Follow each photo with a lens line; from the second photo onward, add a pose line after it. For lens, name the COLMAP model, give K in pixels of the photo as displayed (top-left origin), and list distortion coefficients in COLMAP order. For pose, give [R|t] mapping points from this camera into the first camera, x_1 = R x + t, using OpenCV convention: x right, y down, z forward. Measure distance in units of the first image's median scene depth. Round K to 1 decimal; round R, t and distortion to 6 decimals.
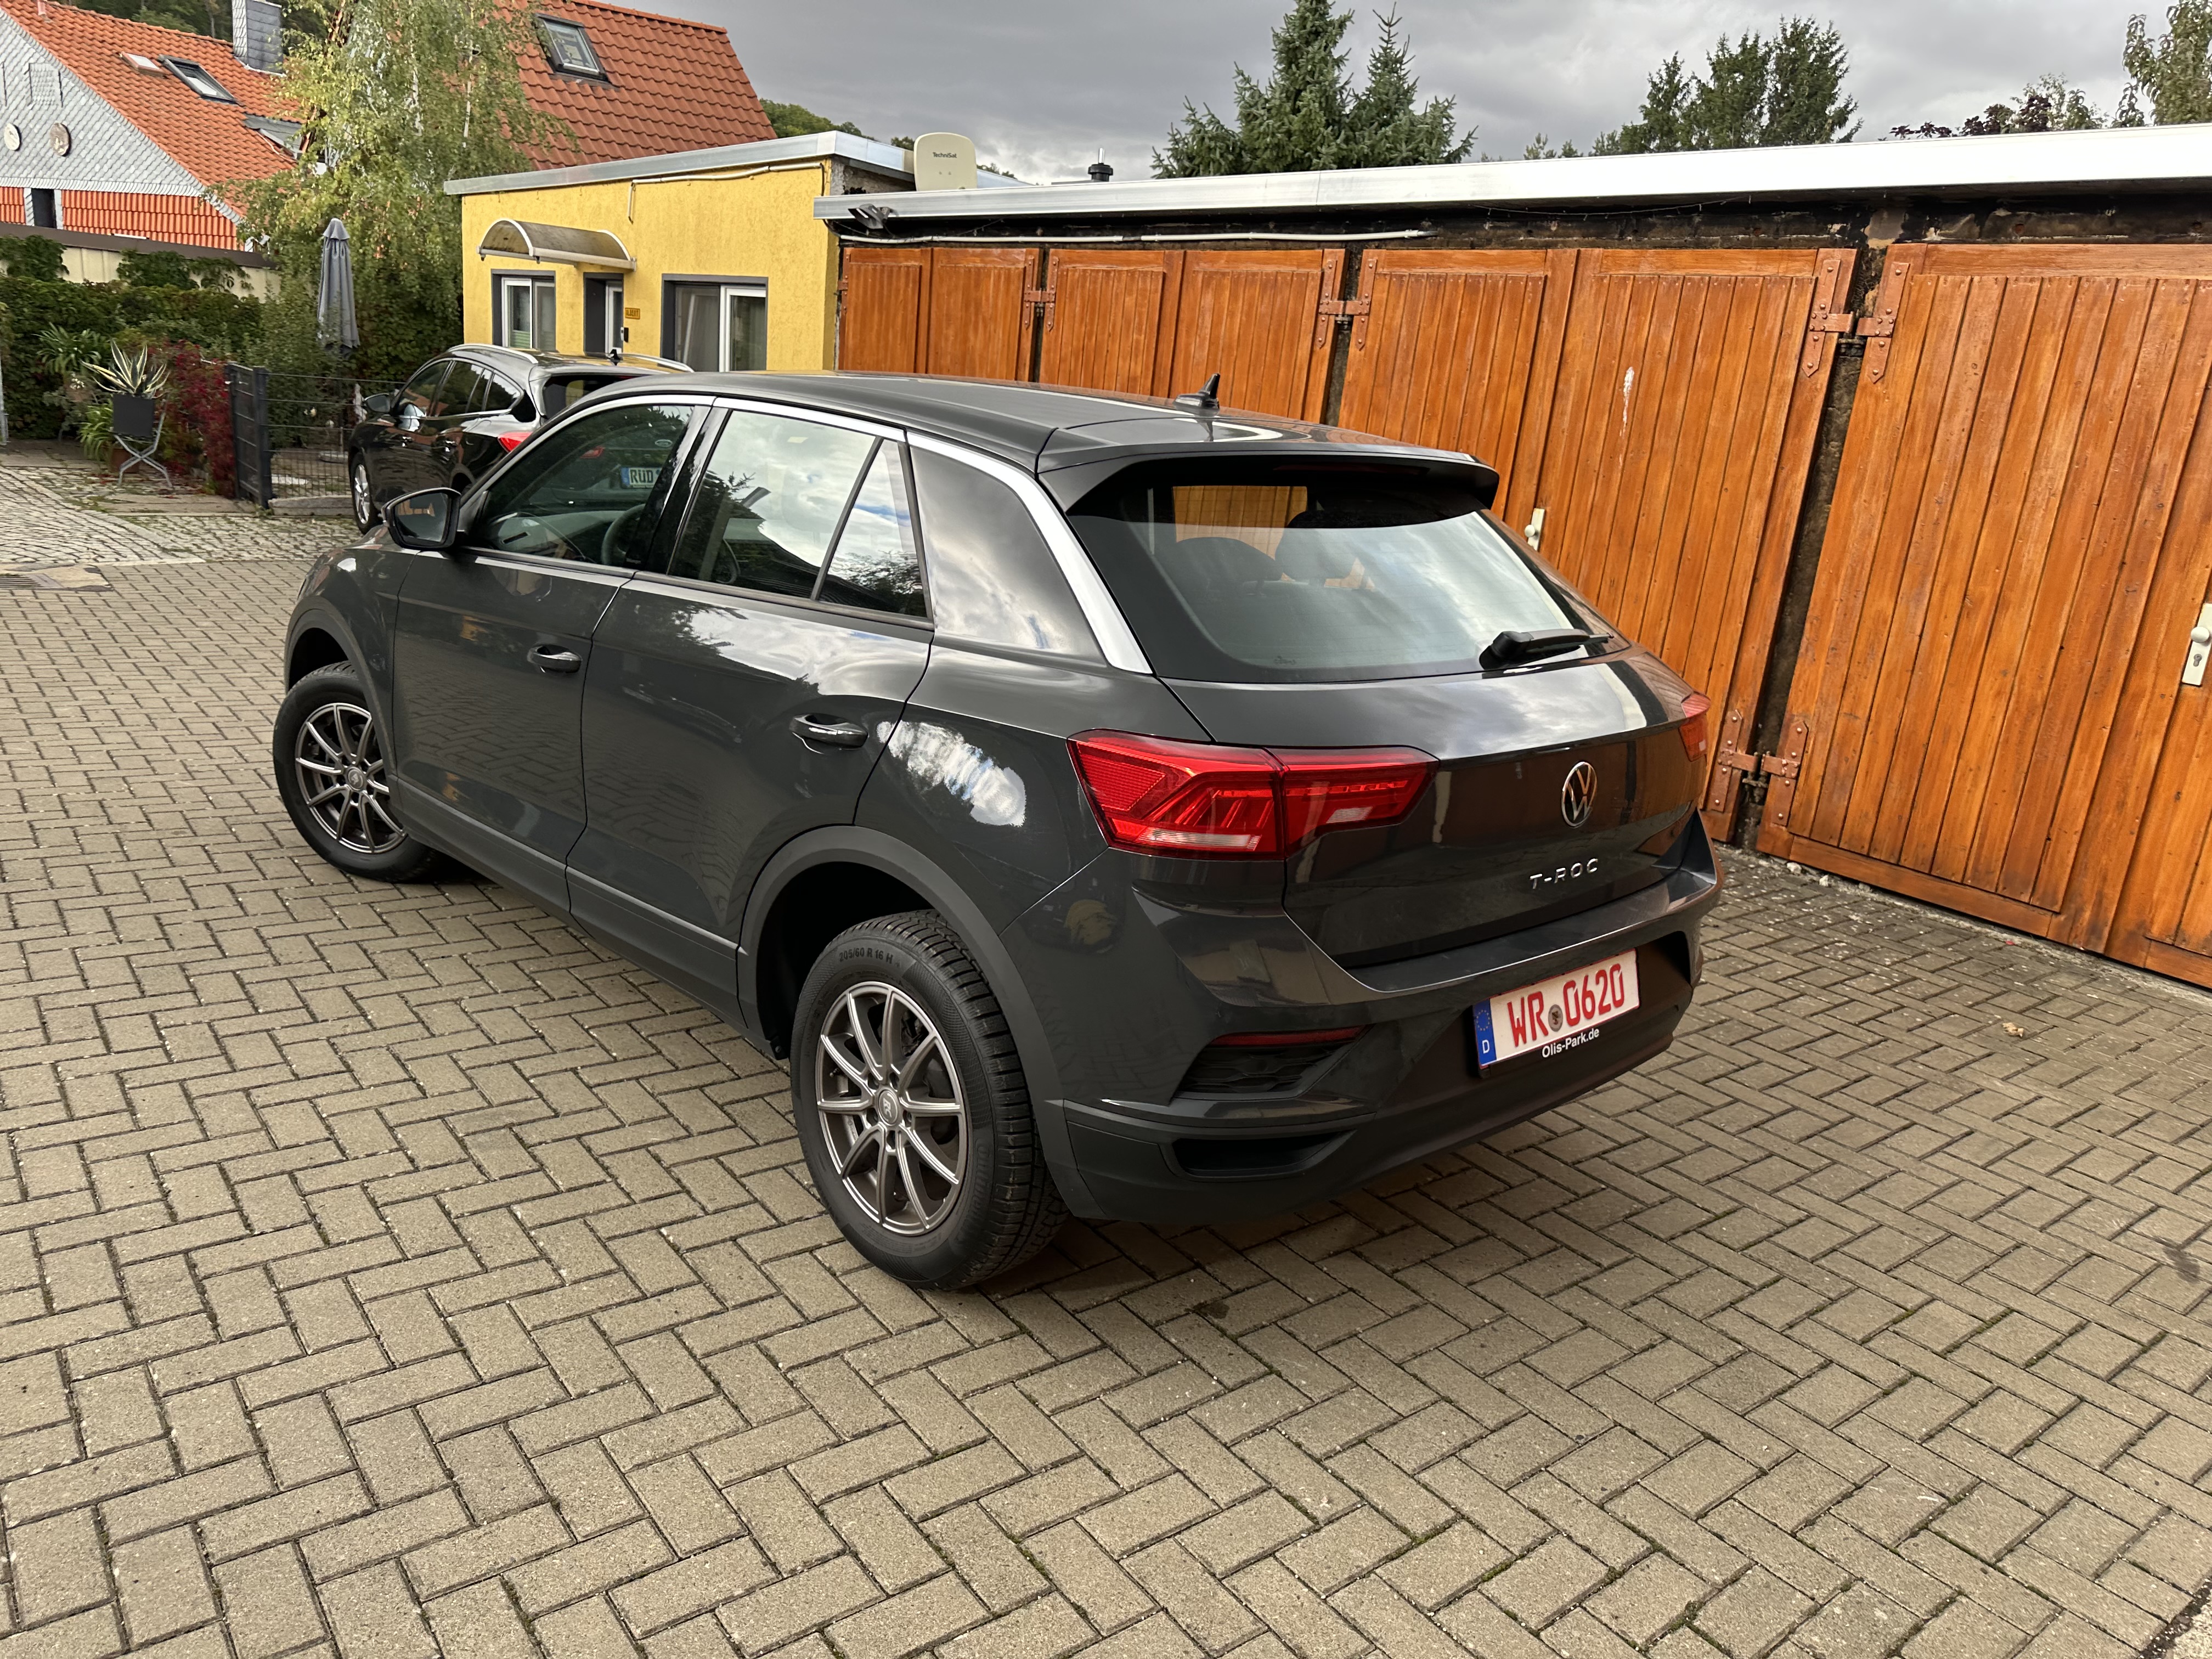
lens RADIAL K [[1561.8, 0, 1106.0], [0, 1561.8, 829.5], [0, 0, 1]] dist [0.007897, -0.016313]
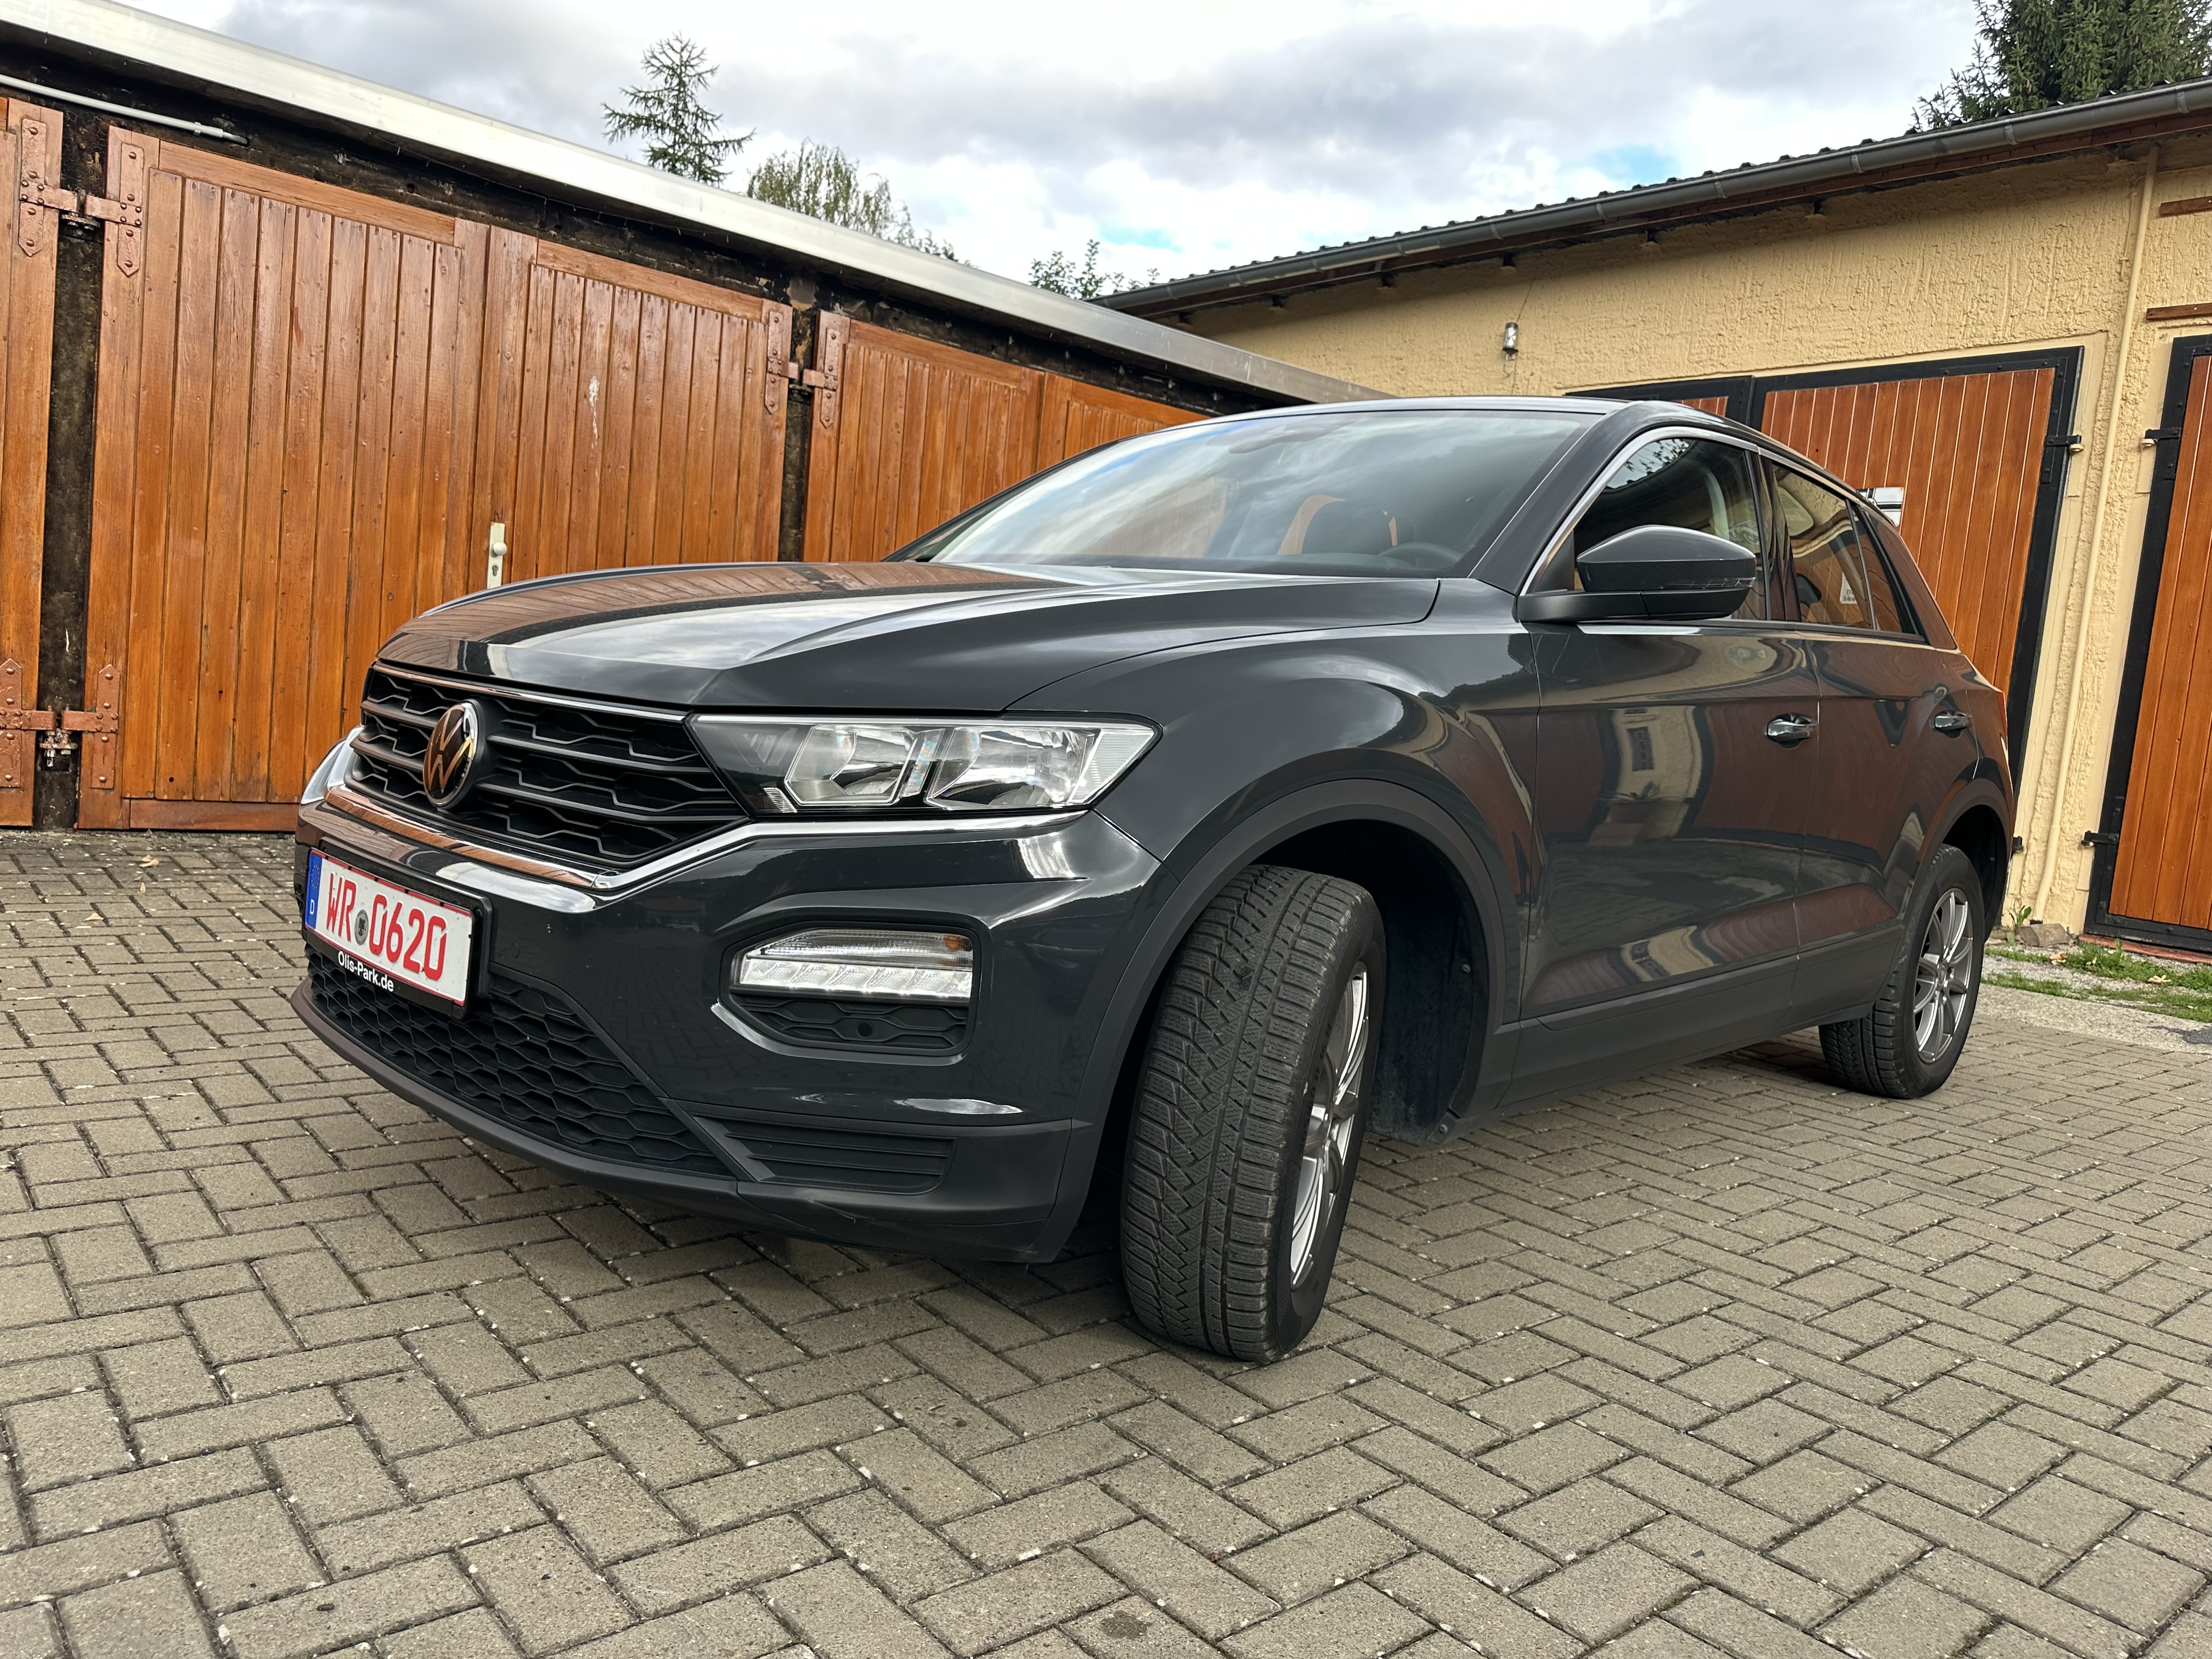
lens RADIAL K [[1551.1, 0, 1108.8], [0, 1551.1, 851.0], [0, 0, 1]] dist [0.007891, -0.022550]
pose [[-0.022600, -0.196201, 0.980303, -0.916979], [0.173505, 0.964904, 0.197119, -0.214117], [-0.984574, 0.174542, 0.012235, 1.043712]]
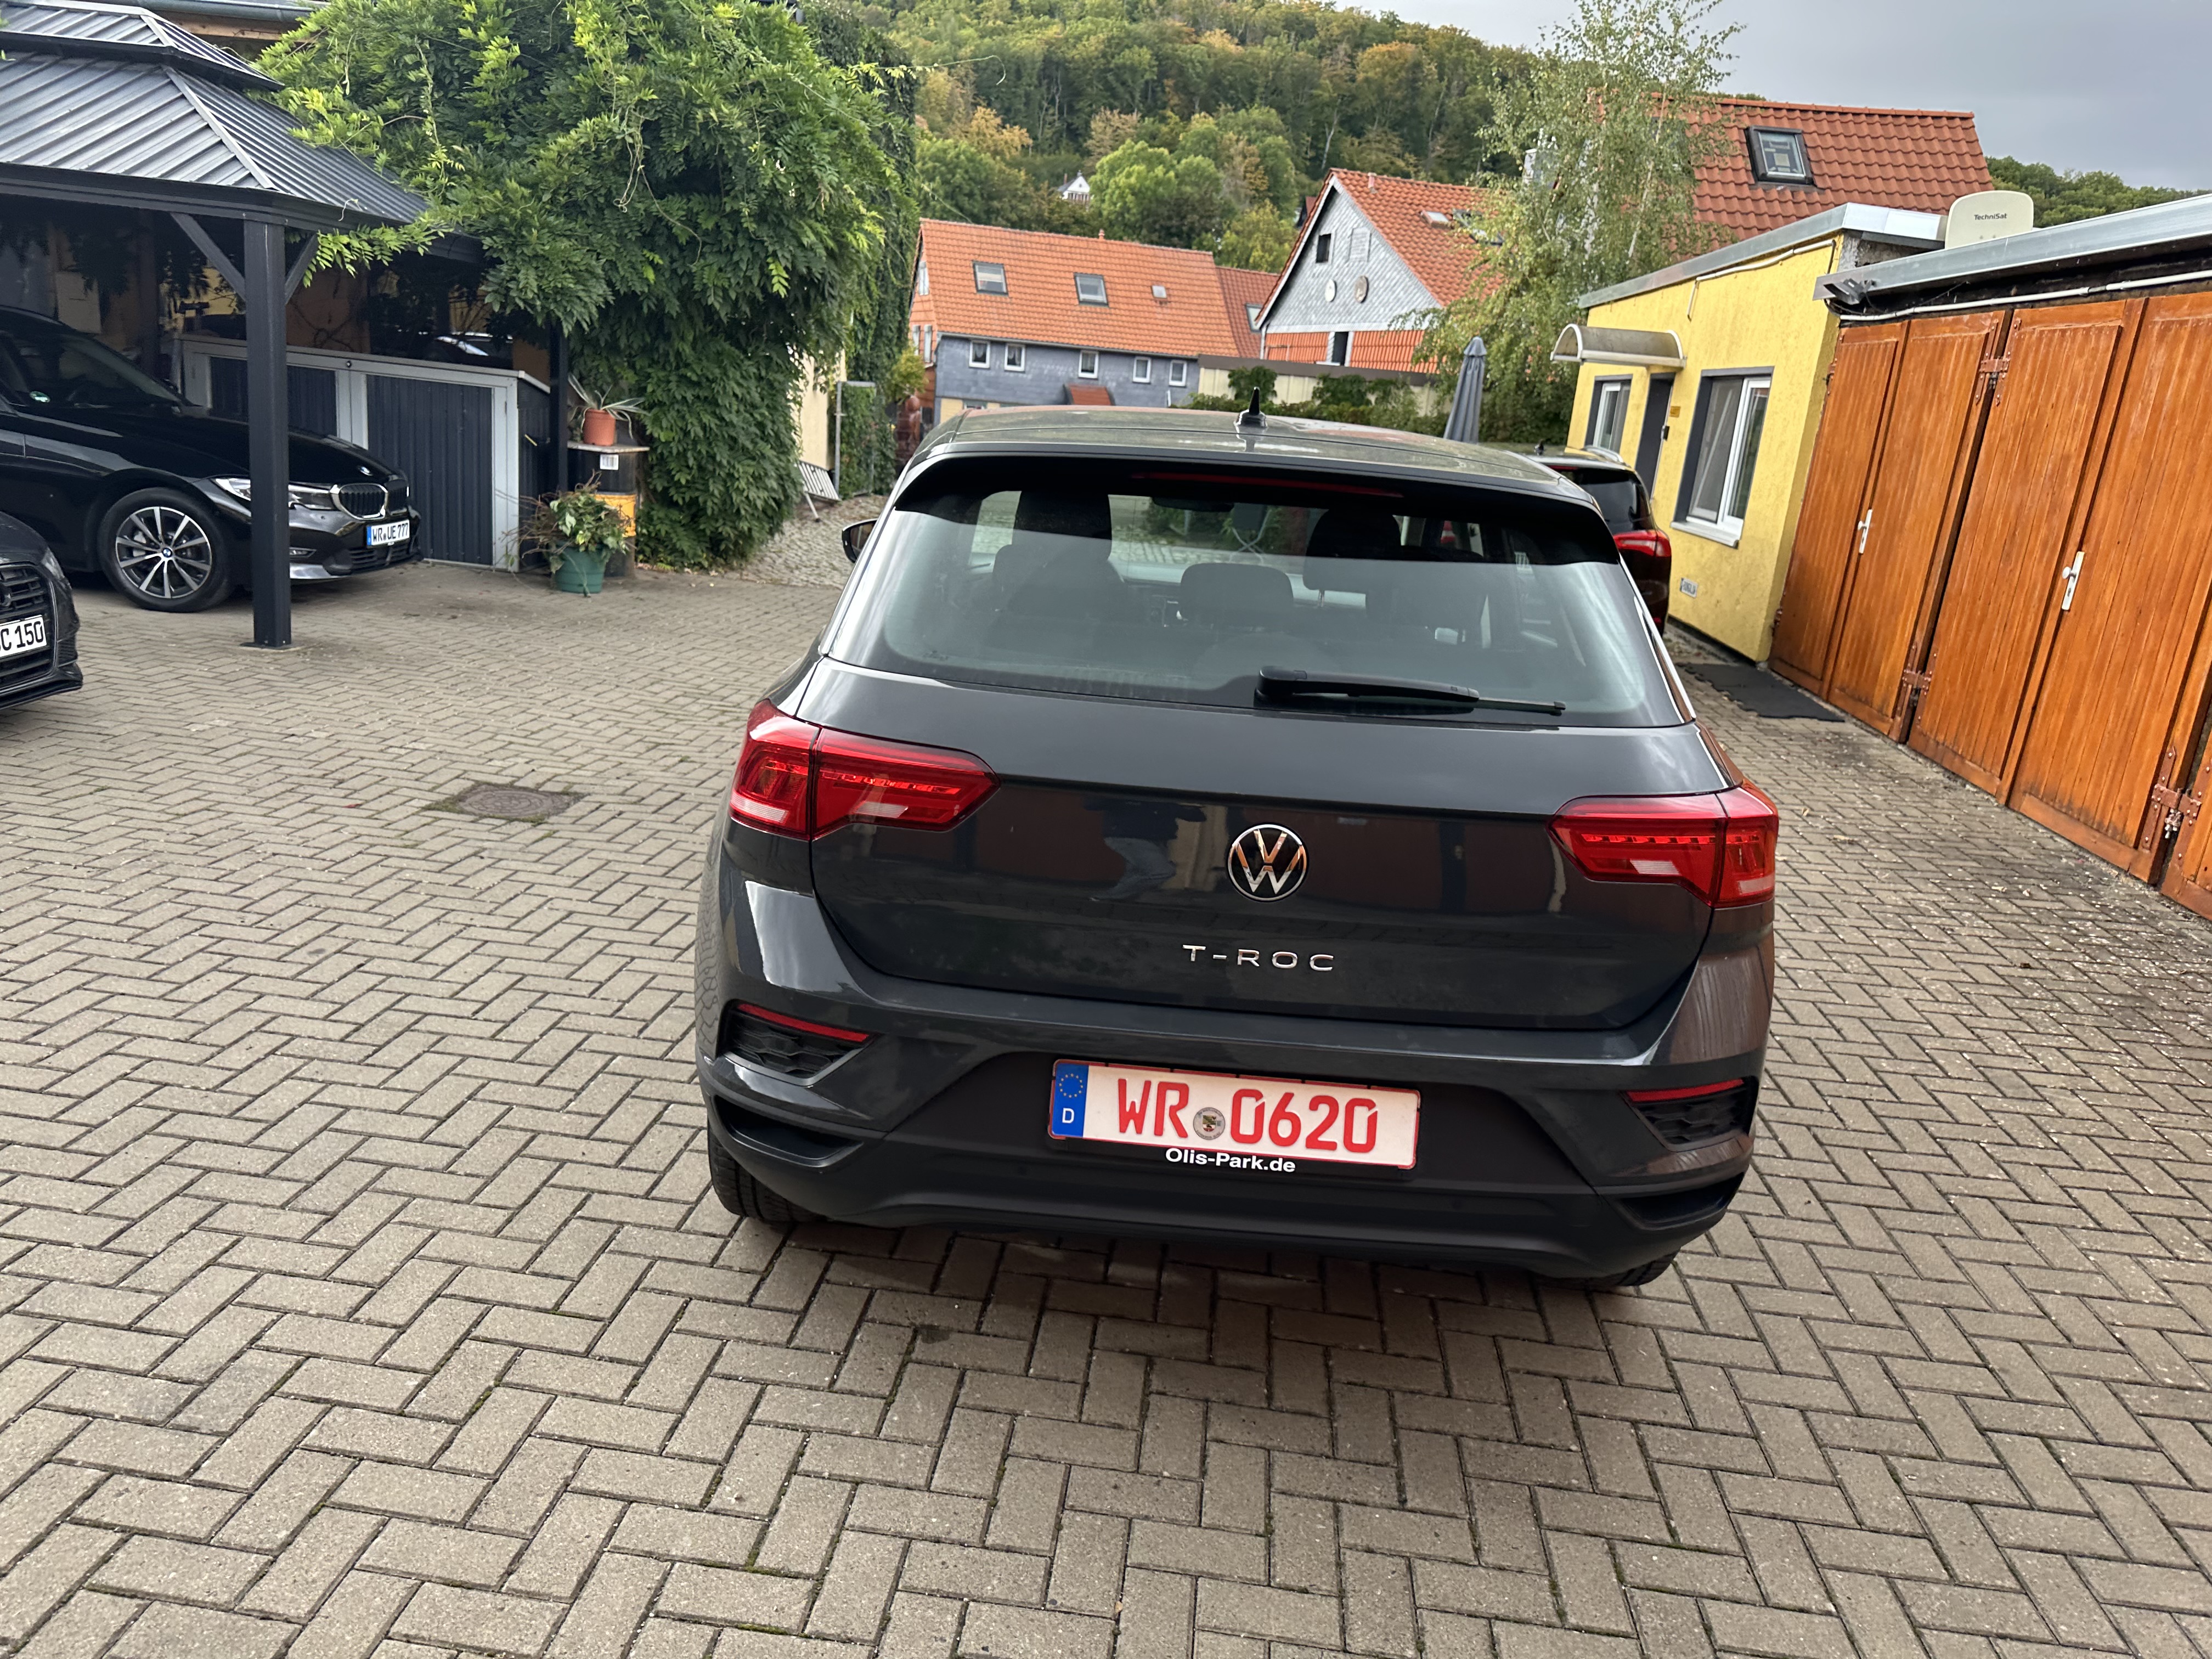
lens RADIAL K [[1572.2, 0, 1106.0], [0, 1572.2, 829.5], [0, 0, 1]] dist [0.008818, 0.002314]
pose [[0.722463, 0.152898, -0.674292, 0.469073], [-0.201302, 0.979508, 0.006423, -0.016101], [0.661457, 0.131096, 0.738437, 0.193226]]
